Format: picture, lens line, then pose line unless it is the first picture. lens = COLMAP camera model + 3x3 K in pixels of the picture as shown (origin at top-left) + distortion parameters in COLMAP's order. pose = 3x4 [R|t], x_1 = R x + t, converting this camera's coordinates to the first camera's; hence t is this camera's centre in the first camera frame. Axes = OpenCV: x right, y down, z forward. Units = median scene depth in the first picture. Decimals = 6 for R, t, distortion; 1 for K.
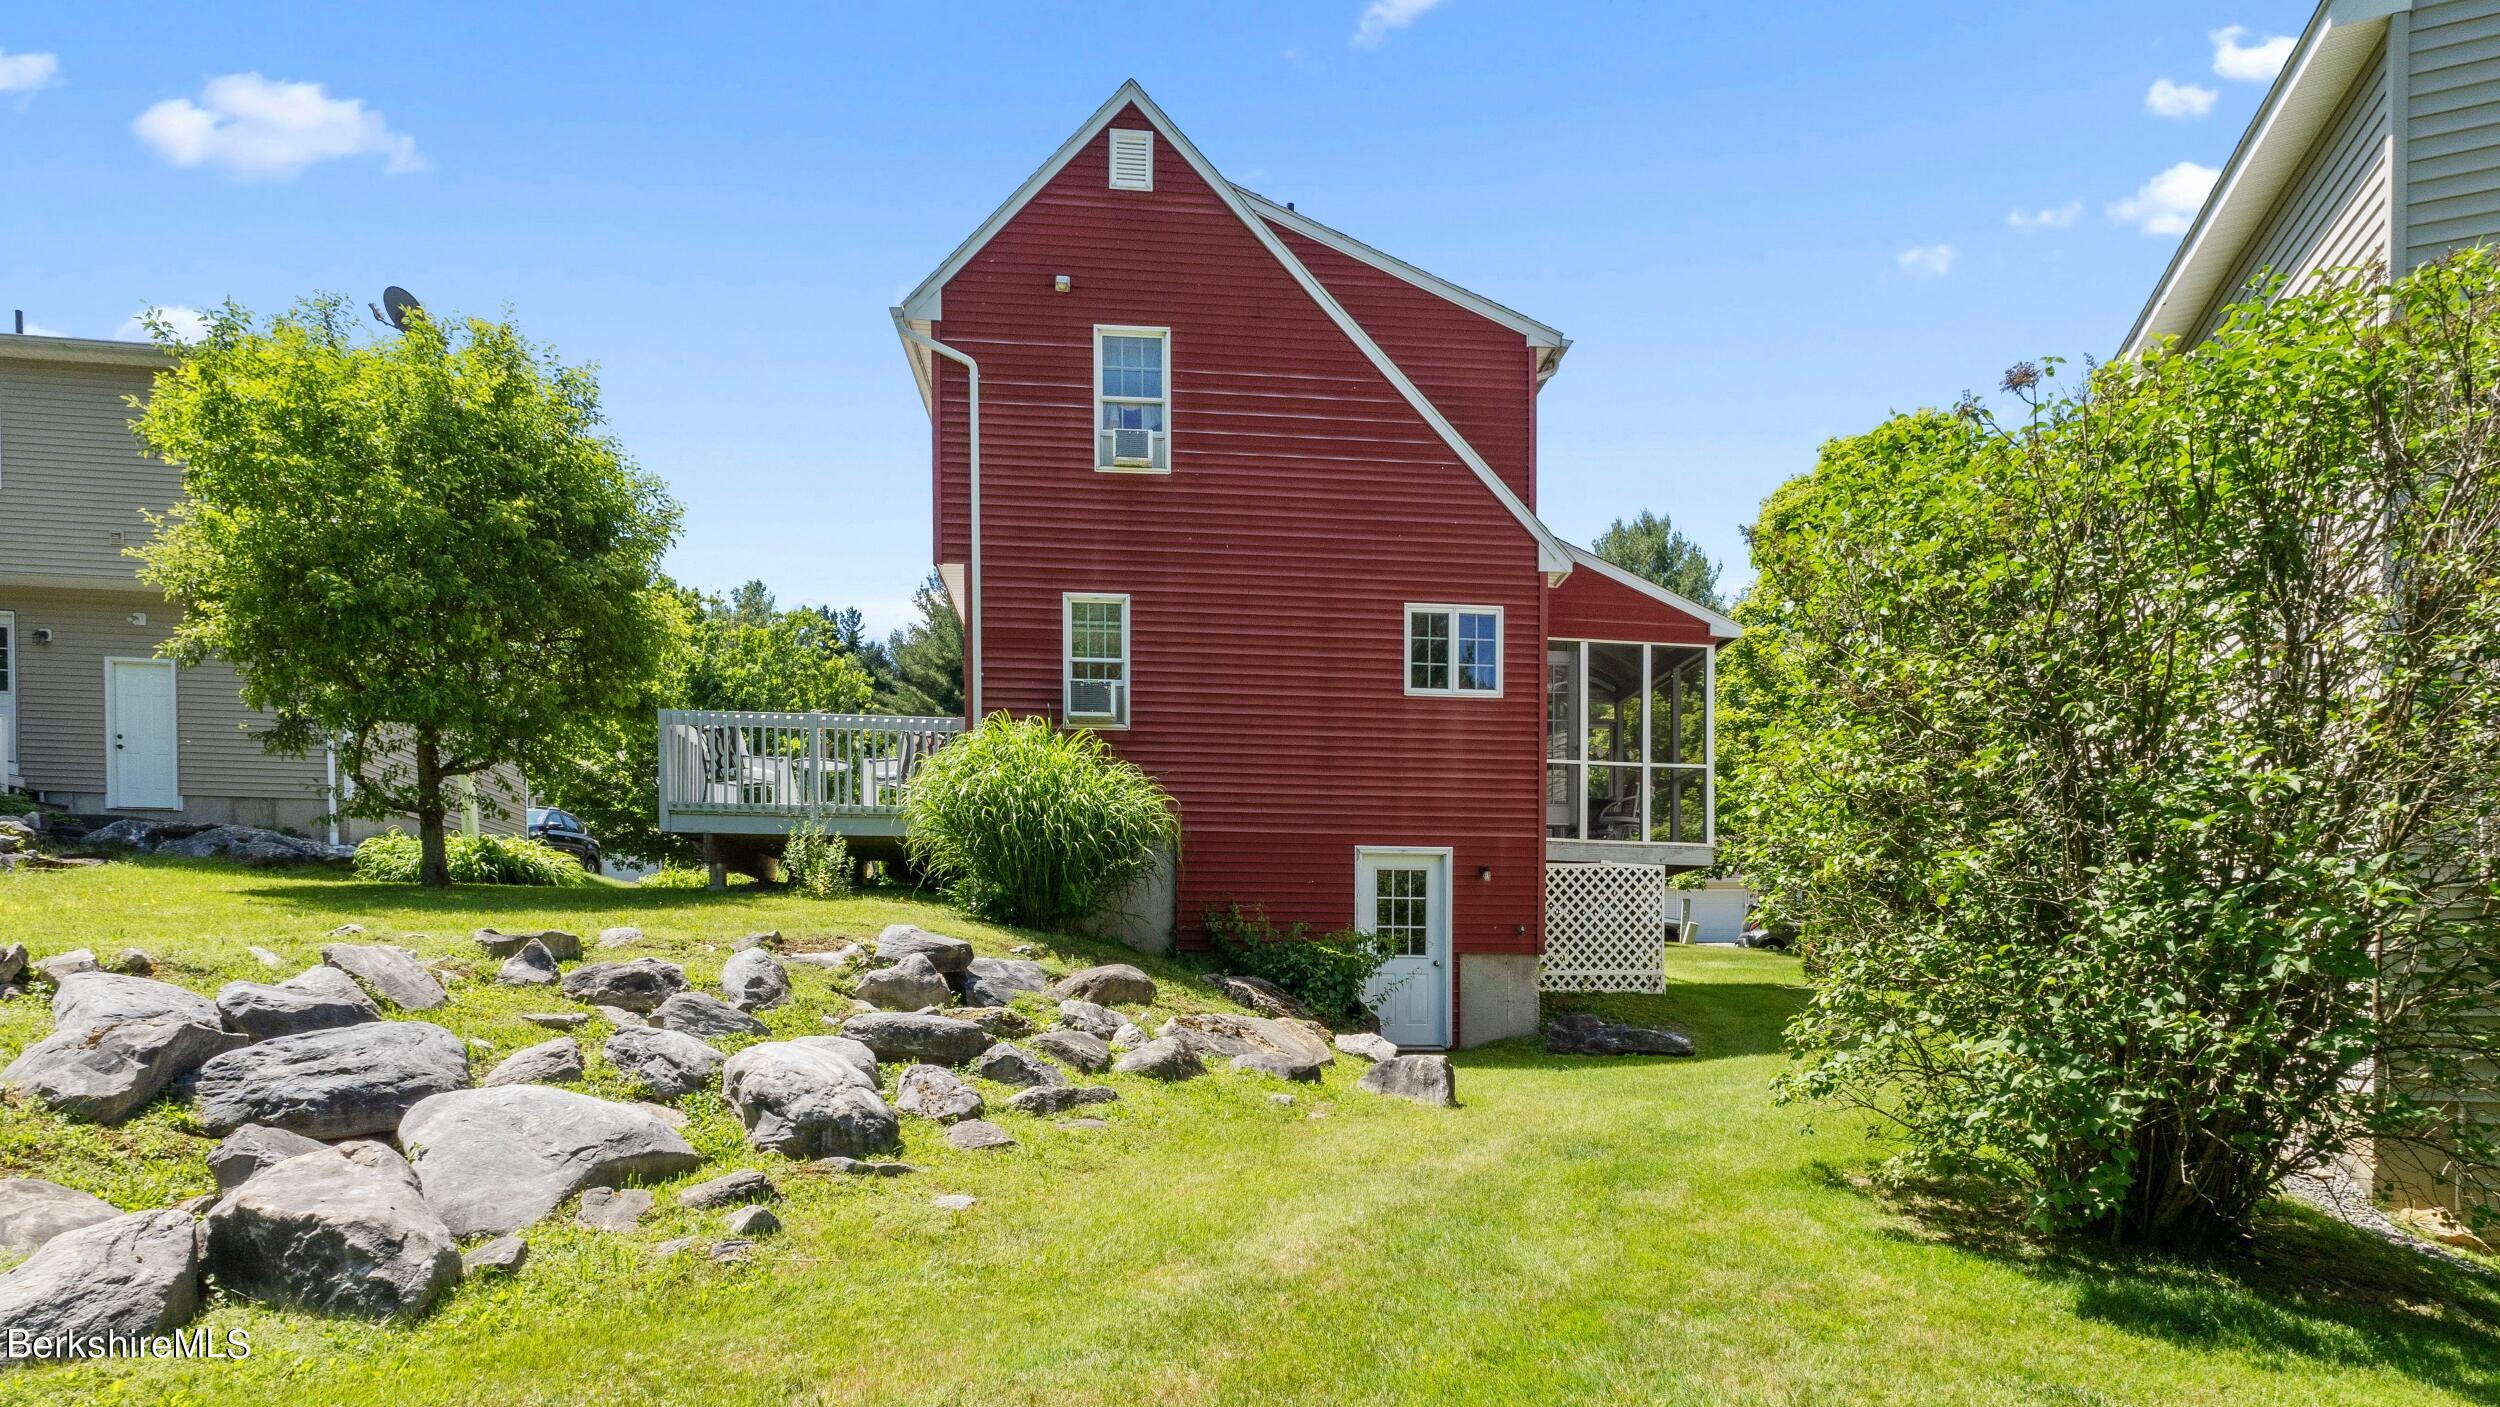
lens RADIAL K [[941.5, 0, 1244.1], [0, 941.5, 709.7], [0, 0, 1]] dist [-0.003029, -0.001244]
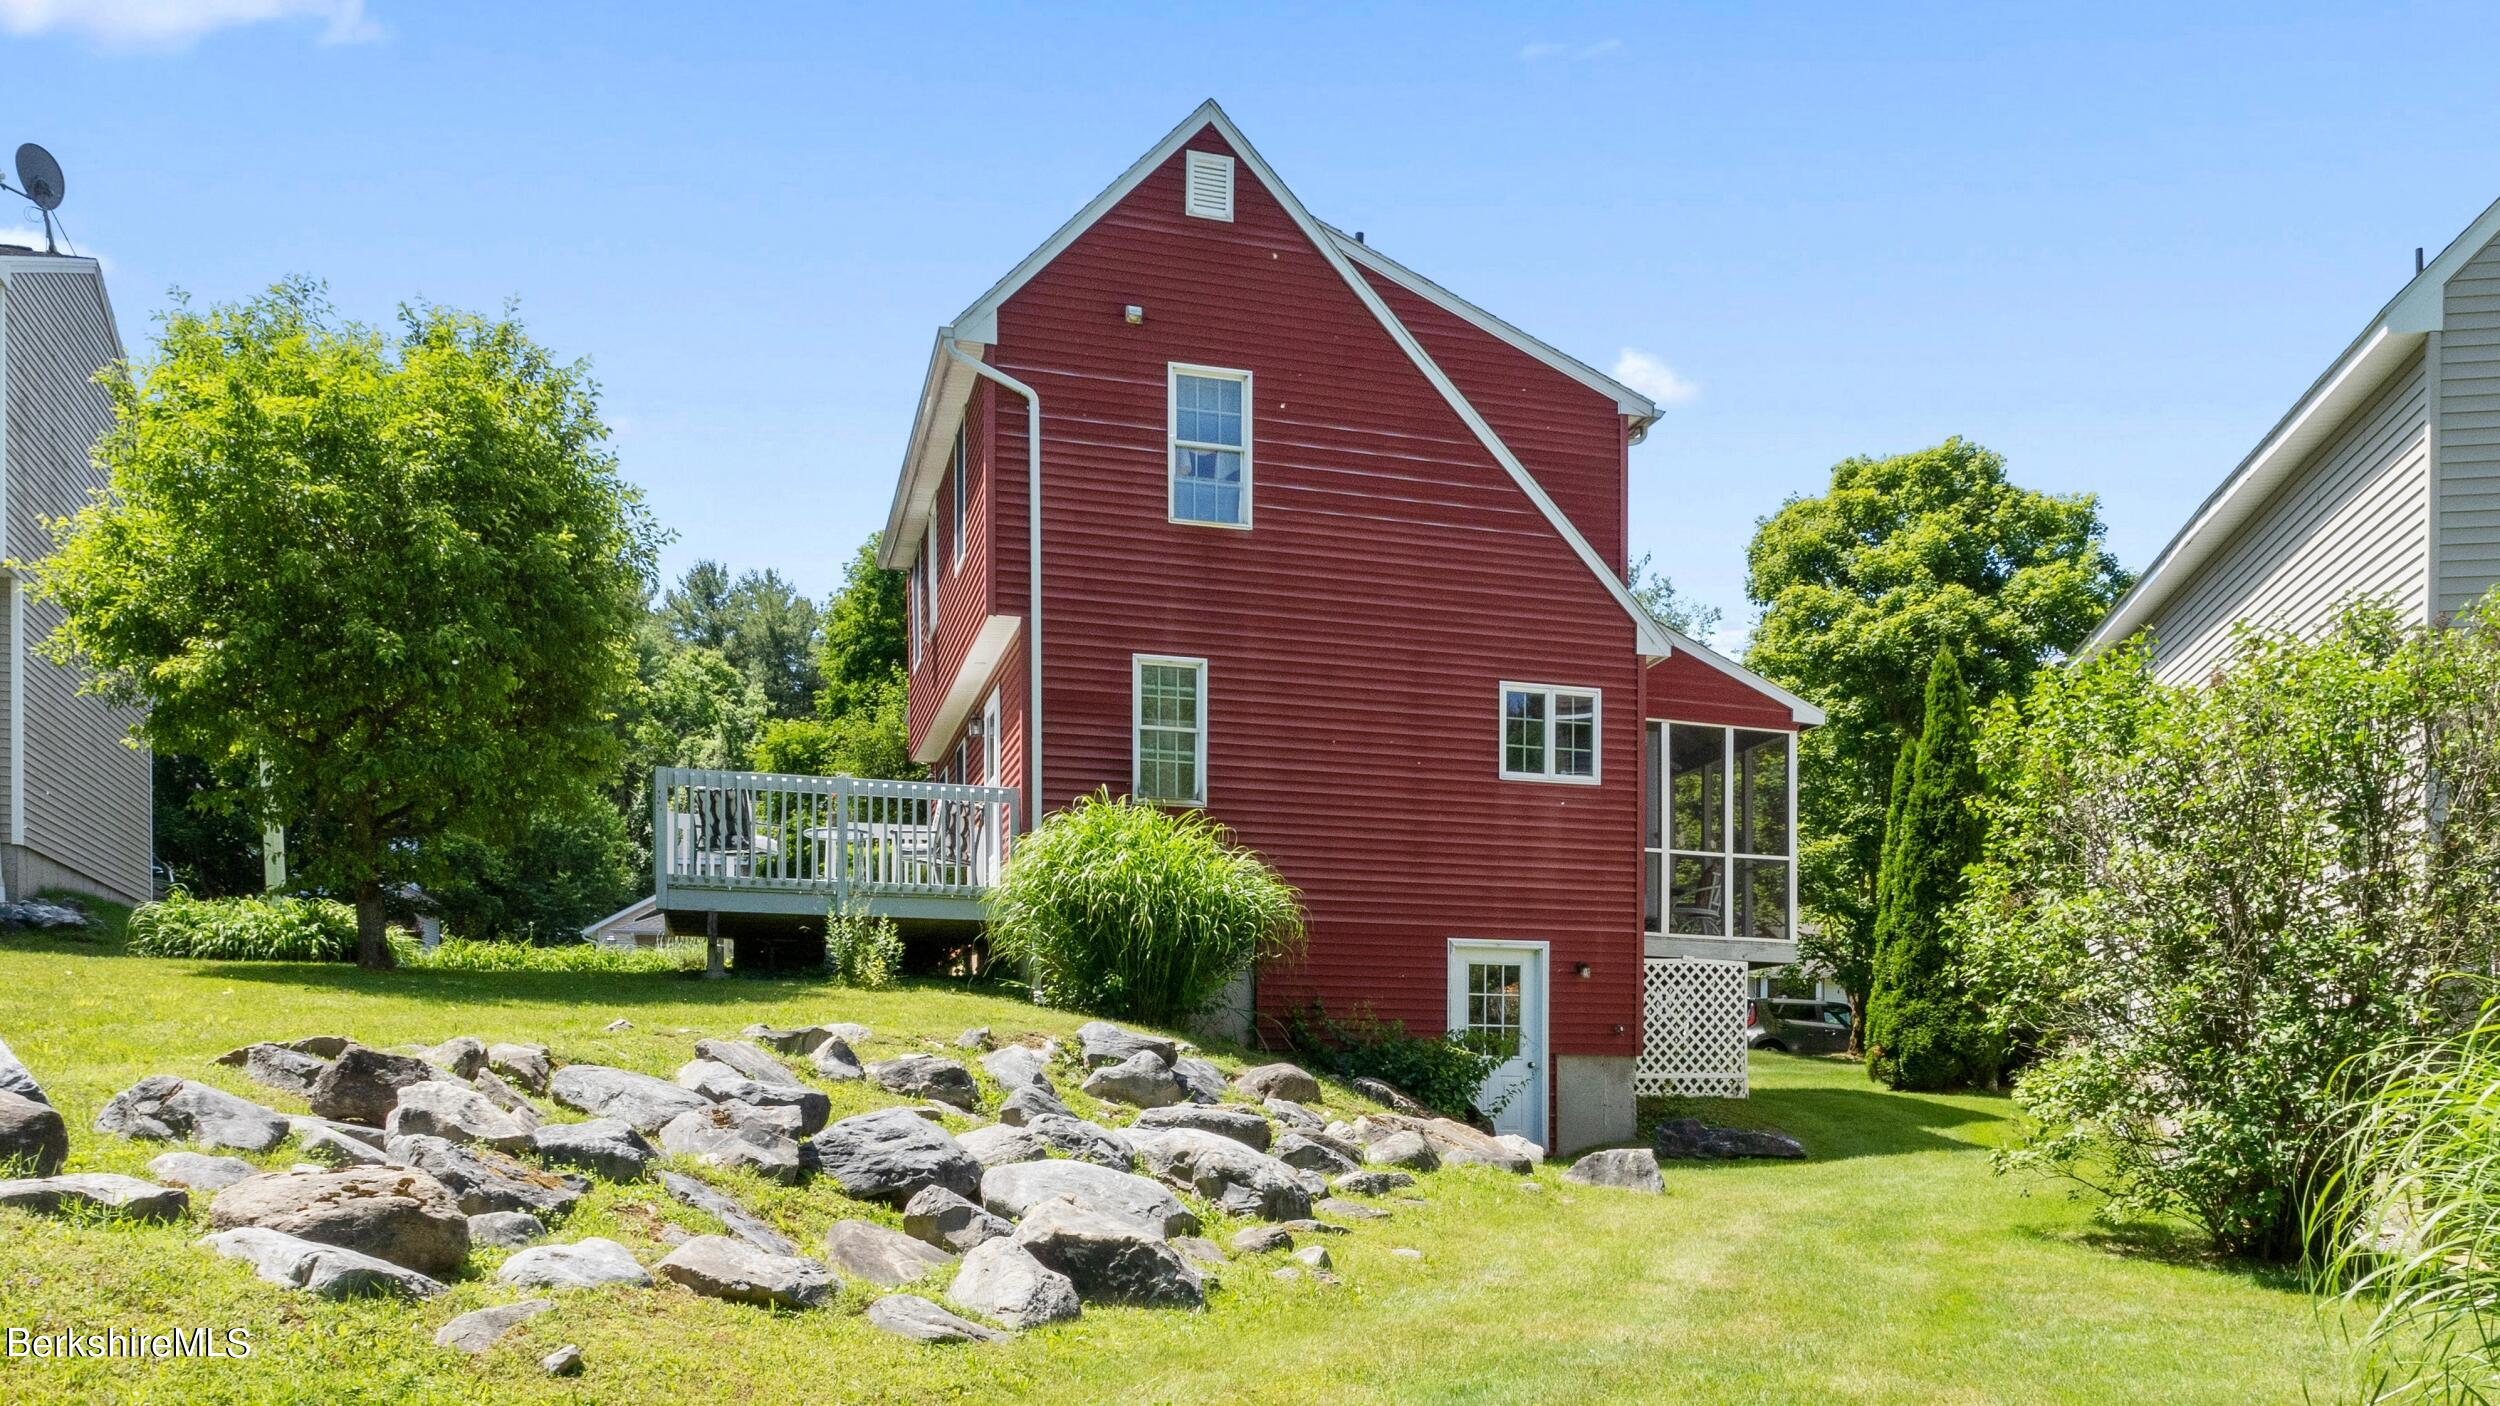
lens RADIAL K [[1190.7, 0, 1251.5], [0, 1190.7, 696.9], [0, 0, 1]] dist [-0.002118, -0.002493]
pose [[0.993550, 0.036560, 0.107341, -0.207432], [-0.032378, 0.998657, -0.040454, -0.040692], [-0.108676, 0.036717, 0.993399, -0.165444]]
